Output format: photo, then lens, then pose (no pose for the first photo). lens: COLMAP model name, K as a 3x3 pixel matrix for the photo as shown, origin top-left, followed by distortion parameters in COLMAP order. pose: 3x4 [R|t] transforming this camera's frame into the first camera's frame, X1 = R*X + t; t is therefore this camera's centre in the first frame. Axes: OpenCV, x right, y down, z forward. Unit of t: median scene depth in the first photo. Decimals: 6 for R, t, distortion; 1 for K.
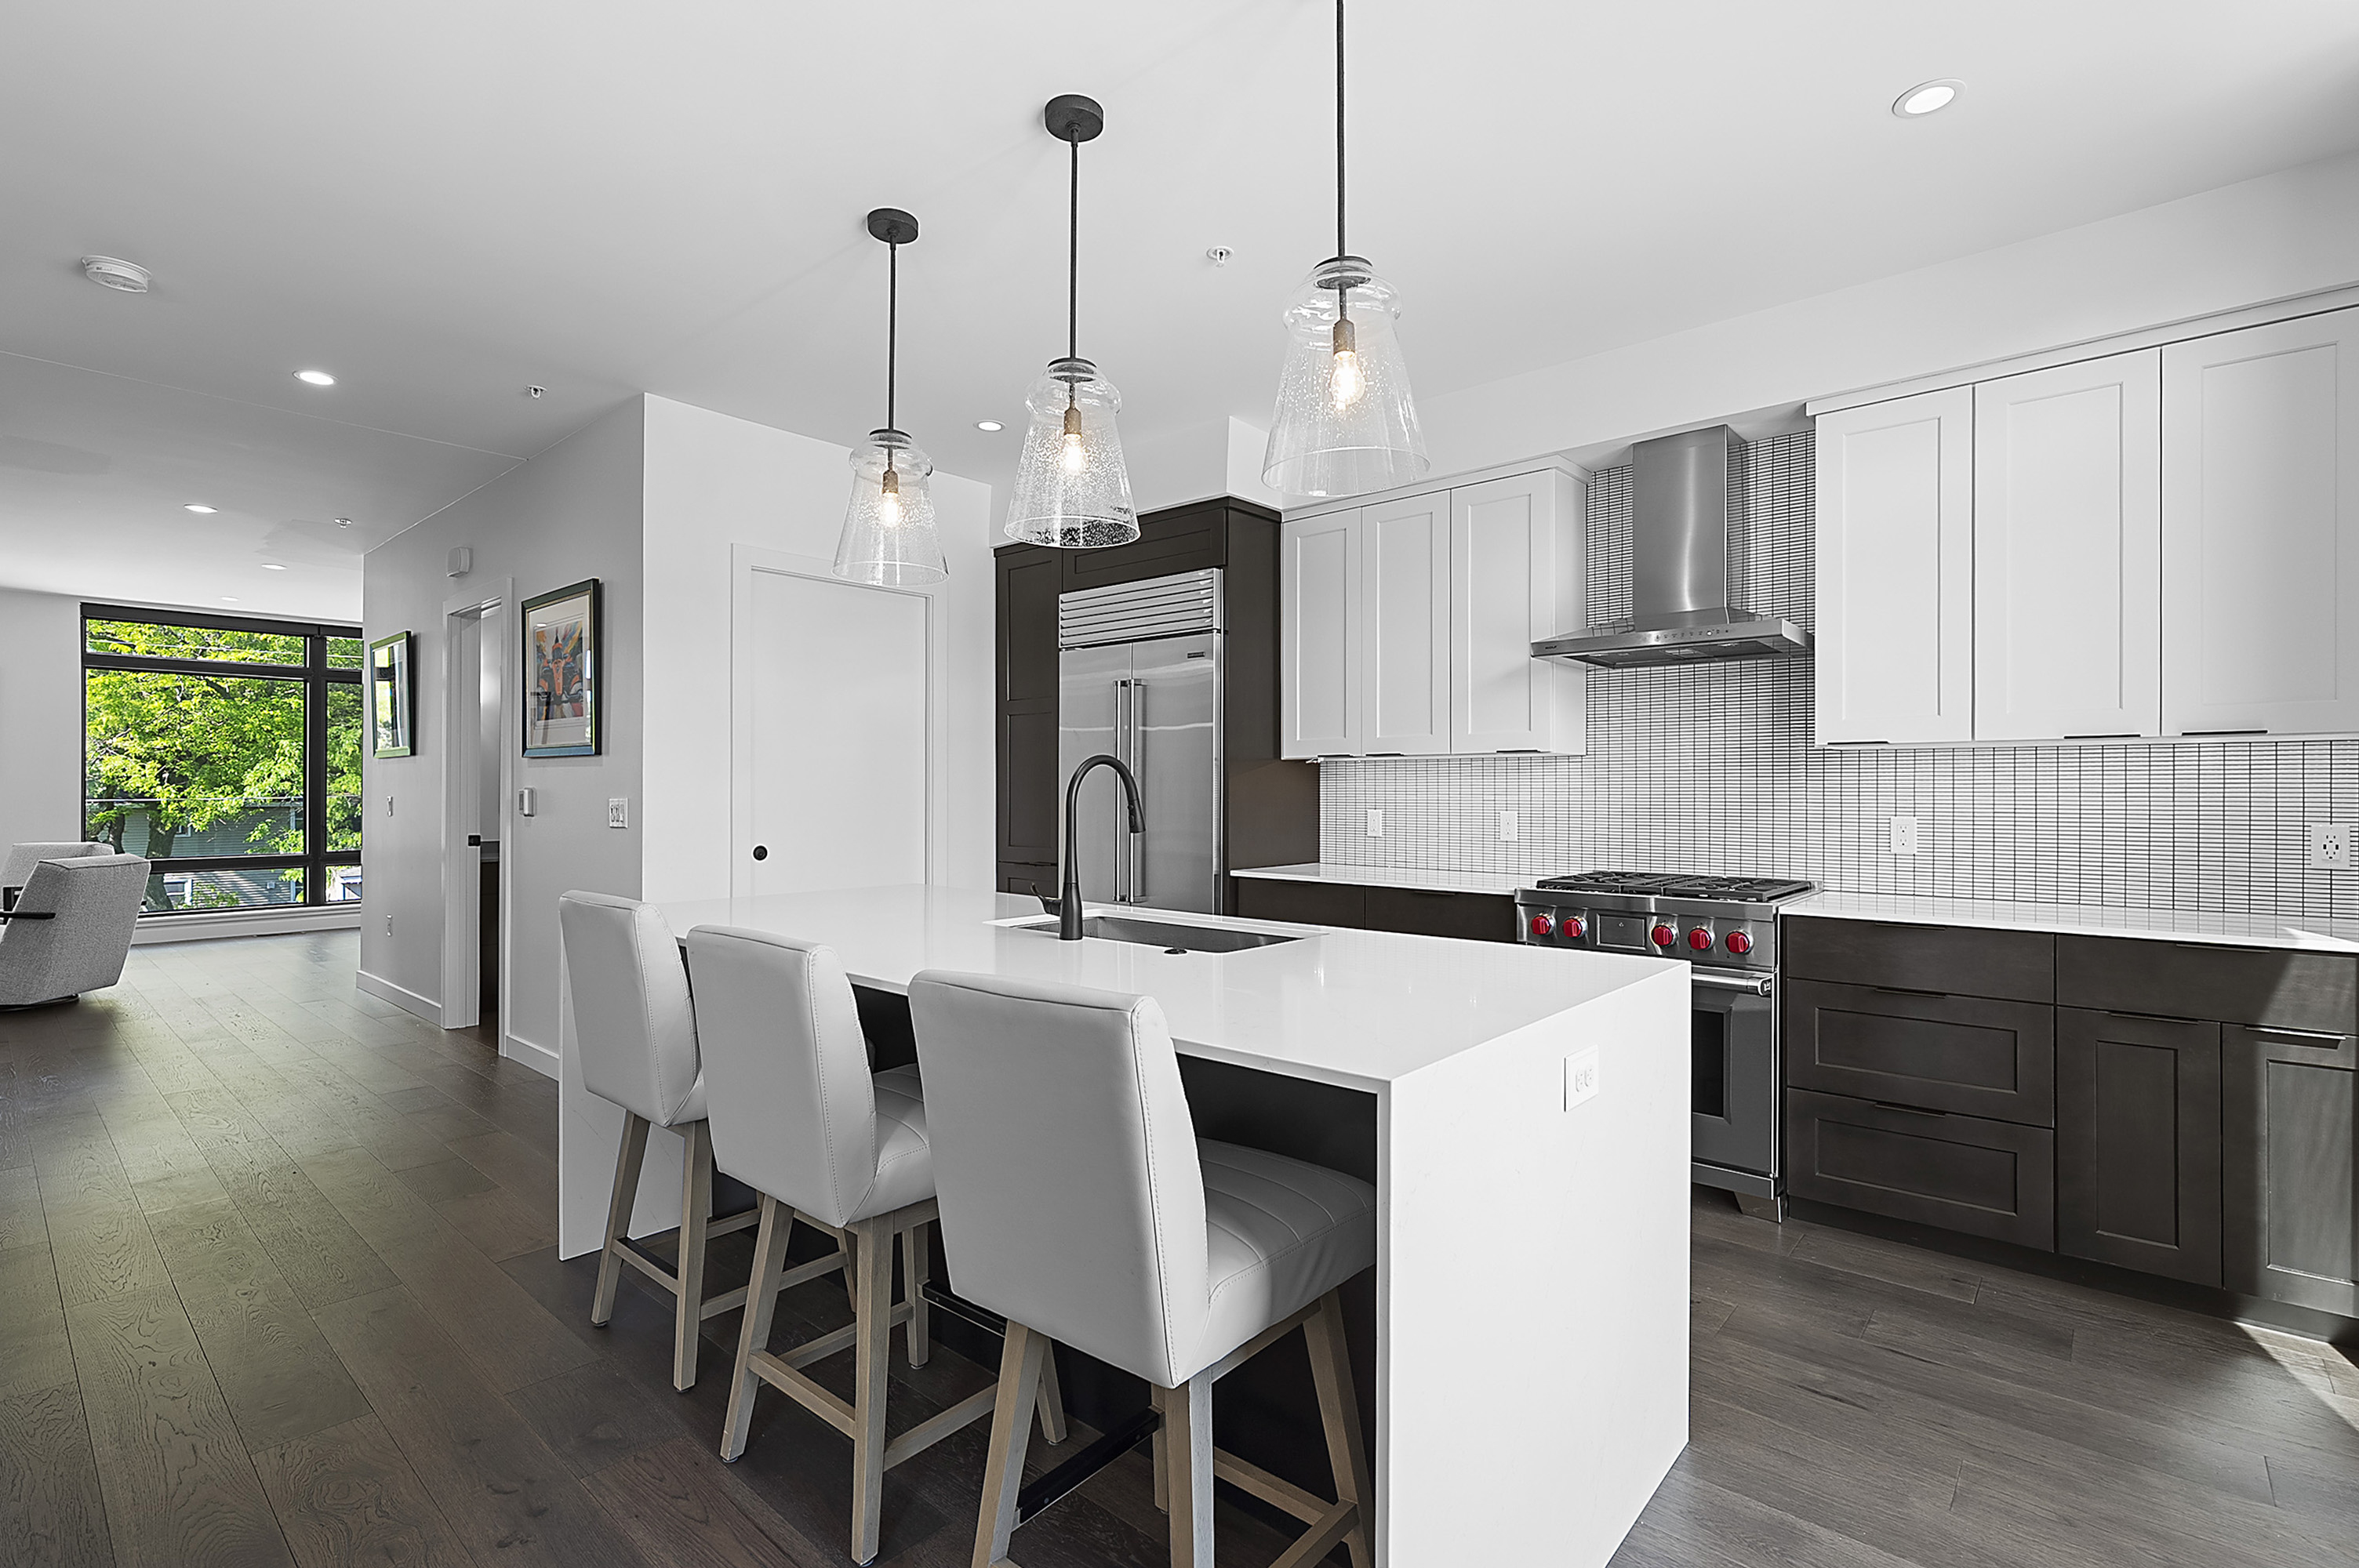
lens RADIAL K [[1081.6, 0, 1179.1], [0, 1081.6, 794.2], [0, 0, 1]] dist [-0.004231, 0.001059]
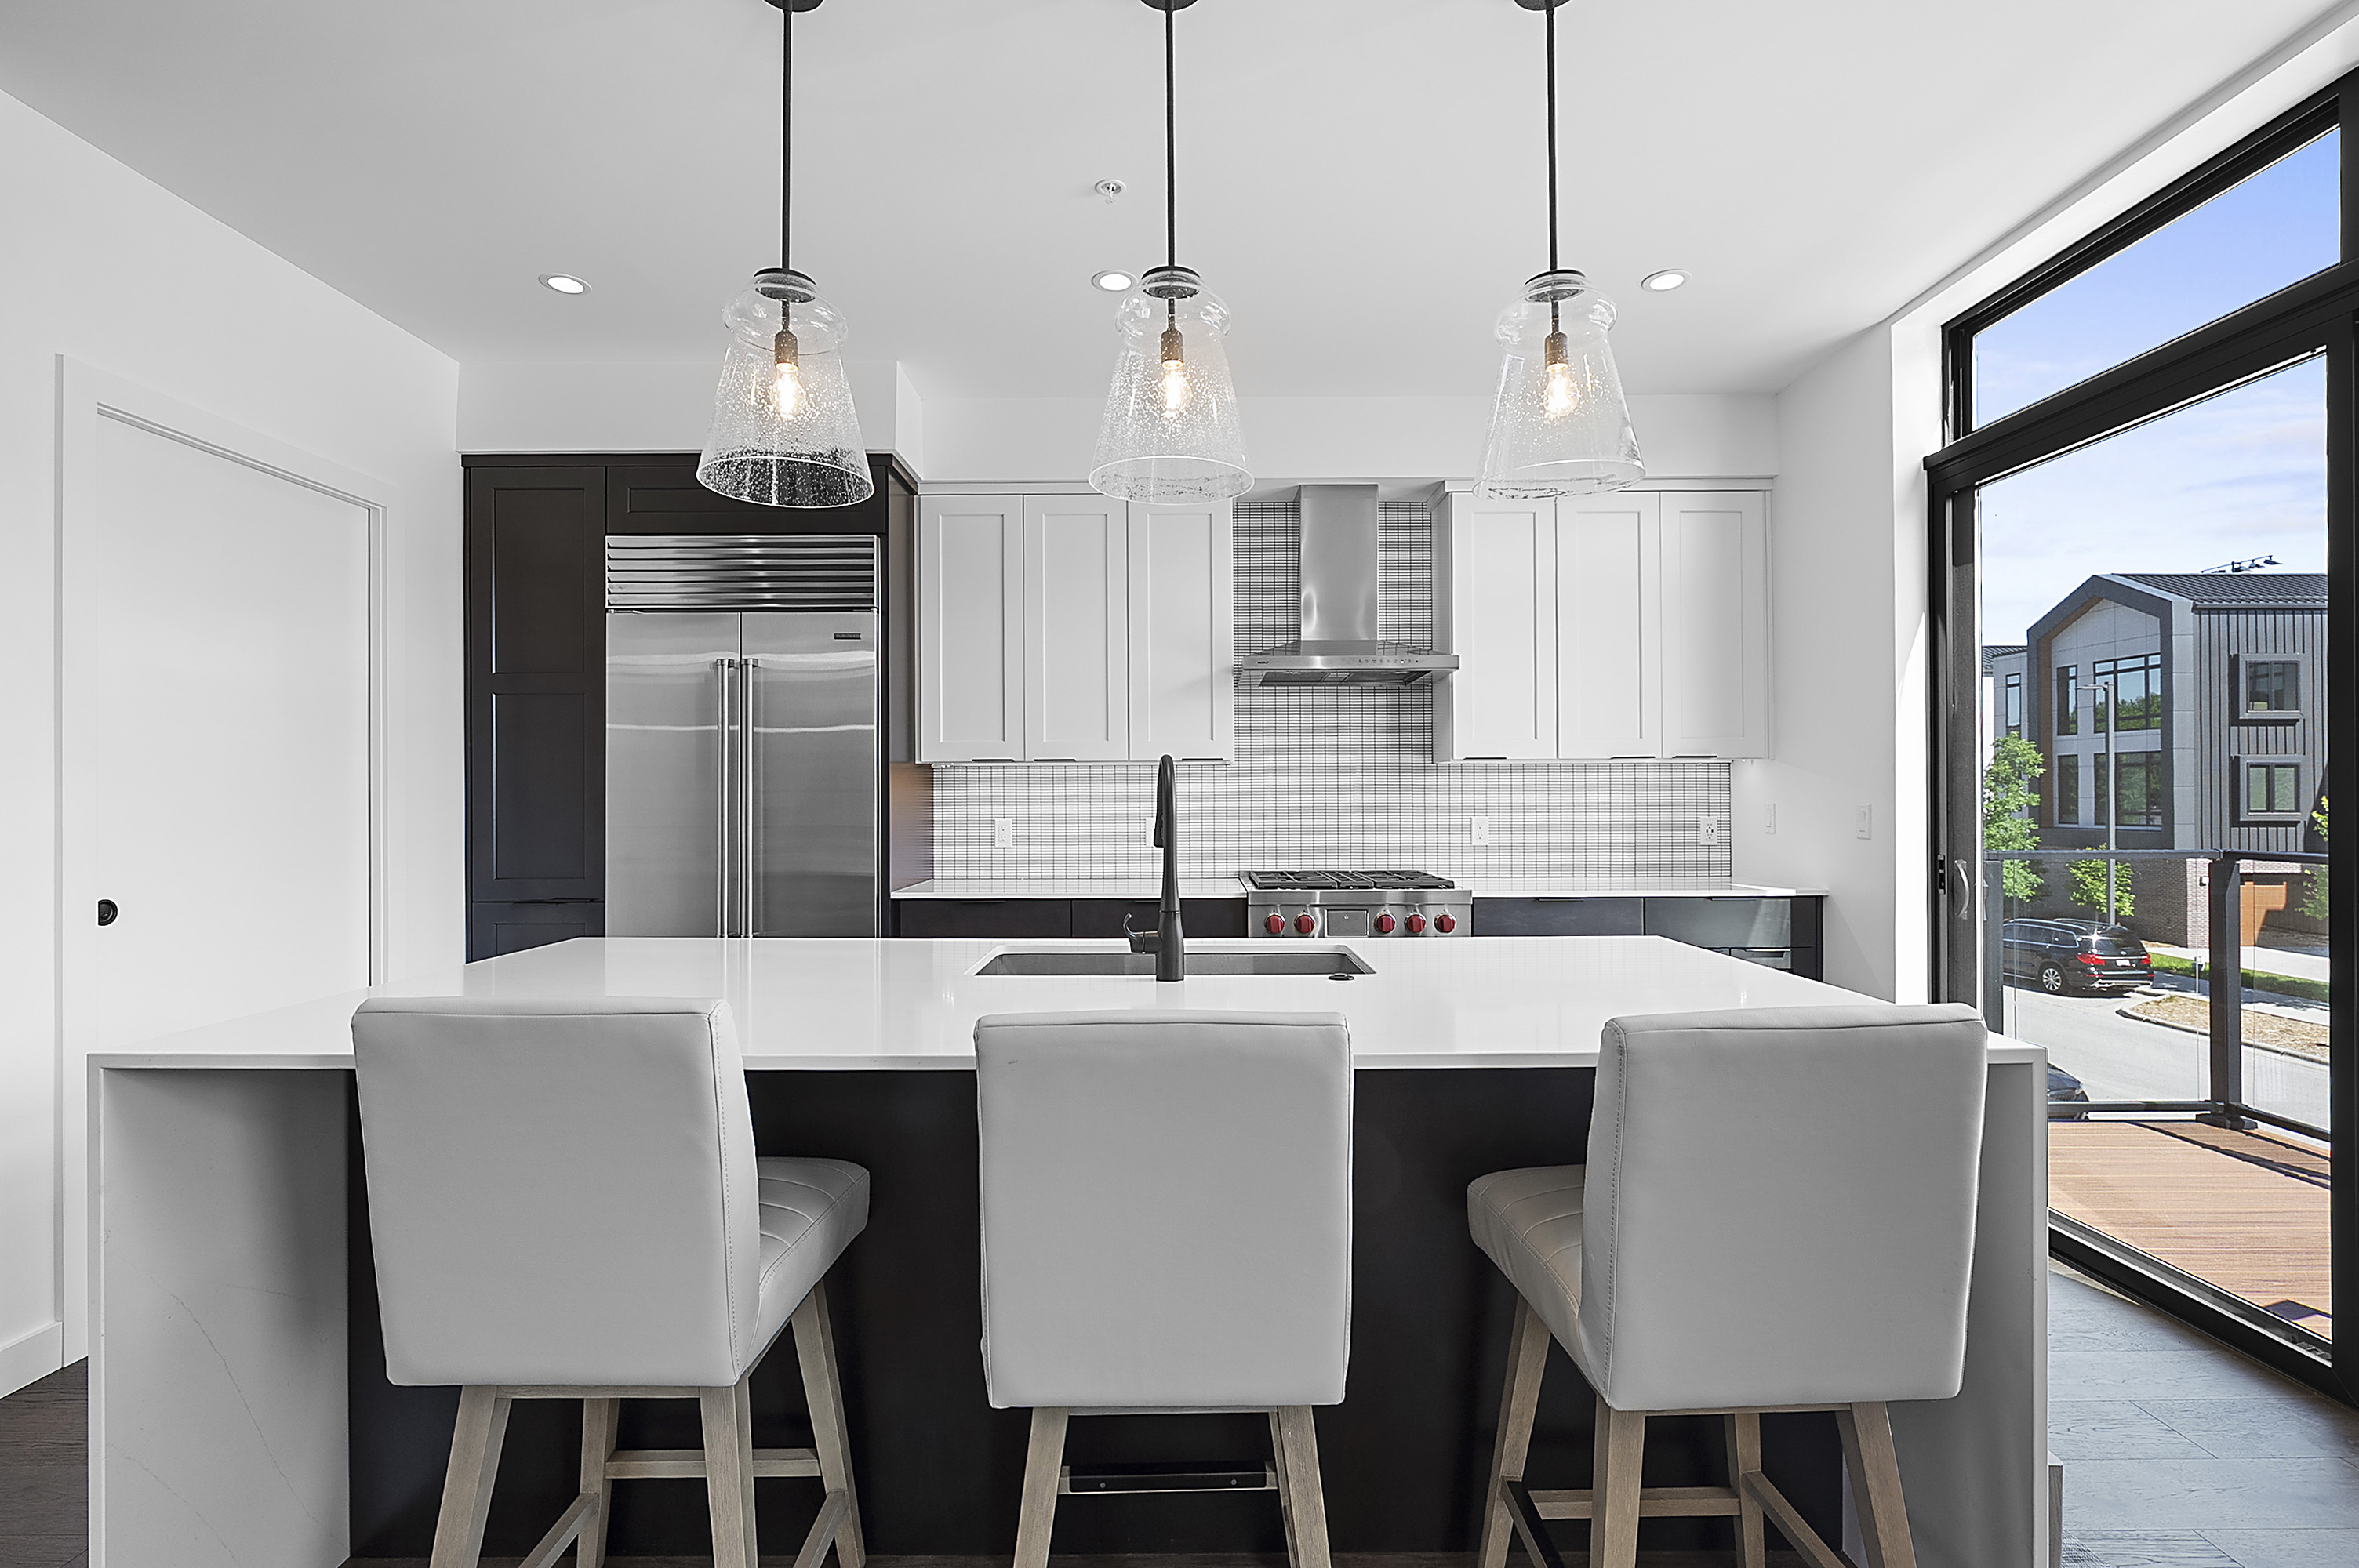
lens RADIAL K [[1081.6, 0, 1179.1], [0, 1081.6, 794.2], [0, 0, 1]] dist [-0.004231, 0.001059]
pose [[0.749764, -0.001191, 0.661704, -0.399522], [0.006778, 0.999960, -0.005881, -0.000388], [-0.661670, 0.008895, 0.749742, 0.242450]]
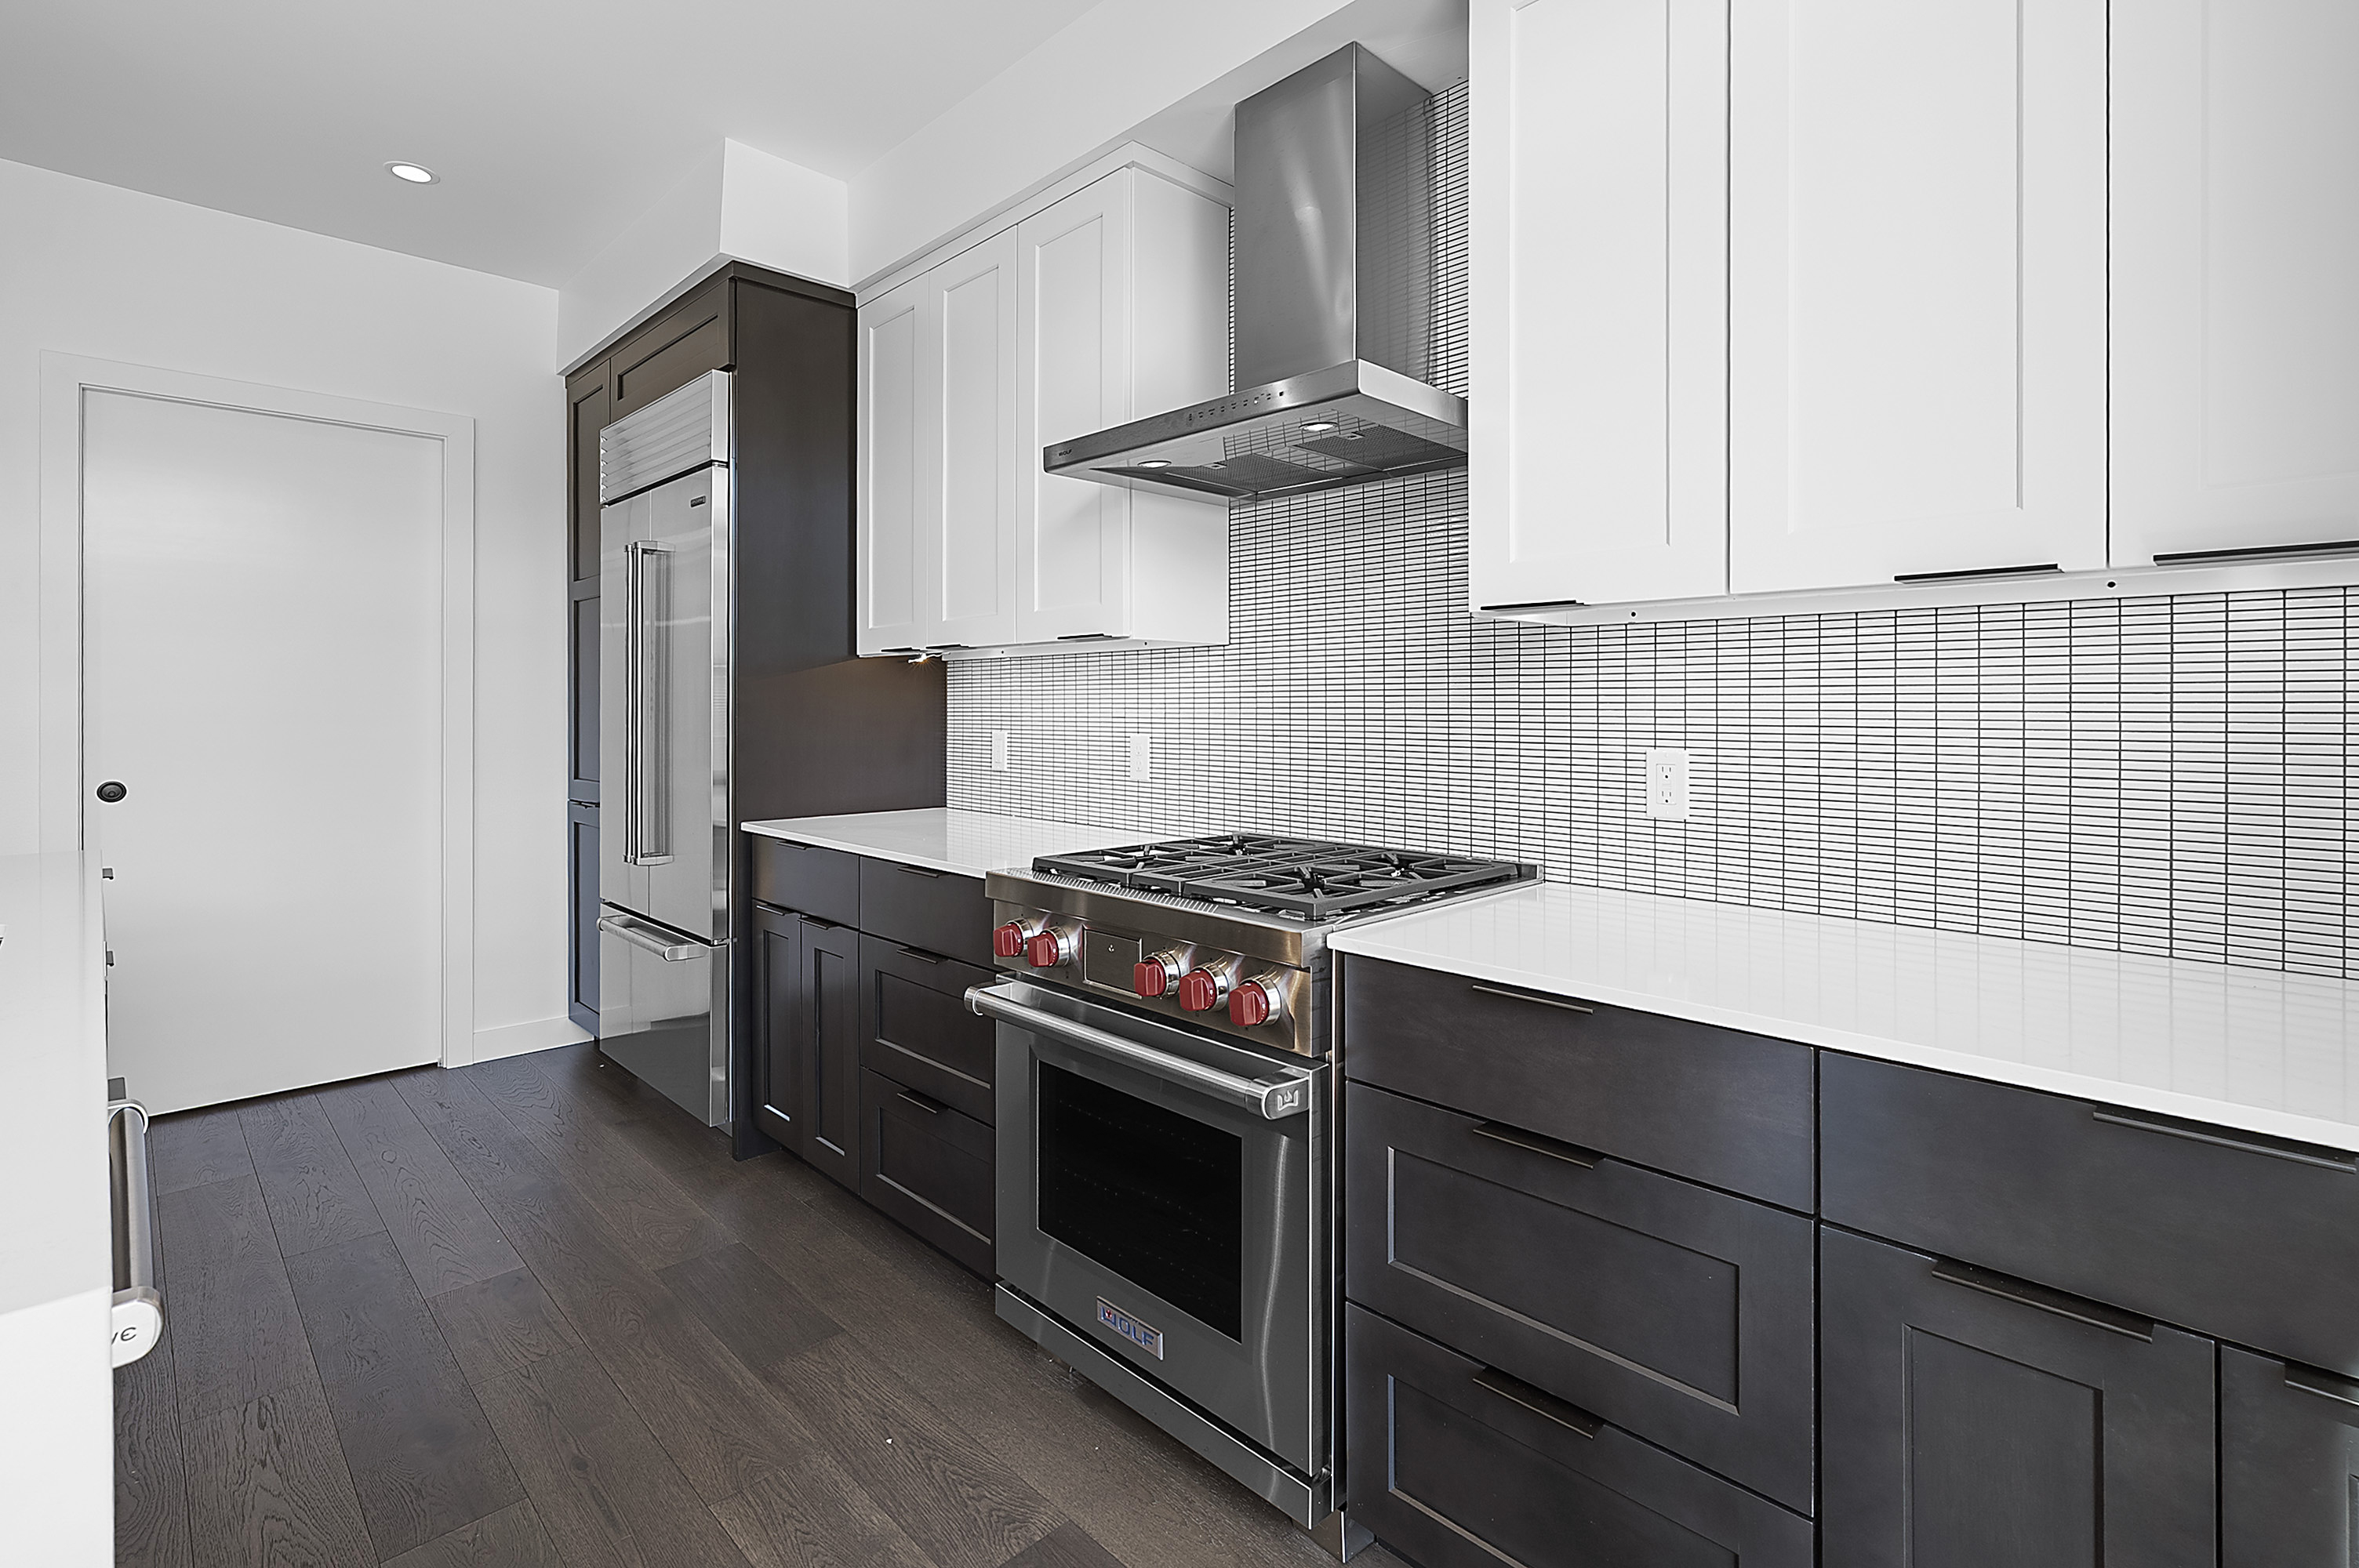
lens RADIAL K [[1105.8, 0, 1164.7], [0, 1105.8, 704.6], [0, 0, 1]] dist [-0.004193, -0.000108]
pose [[0.996736, -0.002280, -0.080693, 0.417616], [0.002054, 0.999994, -0.002878, 0.000059], [0.080699, 0.002703, 0.996735, 0.391047]]
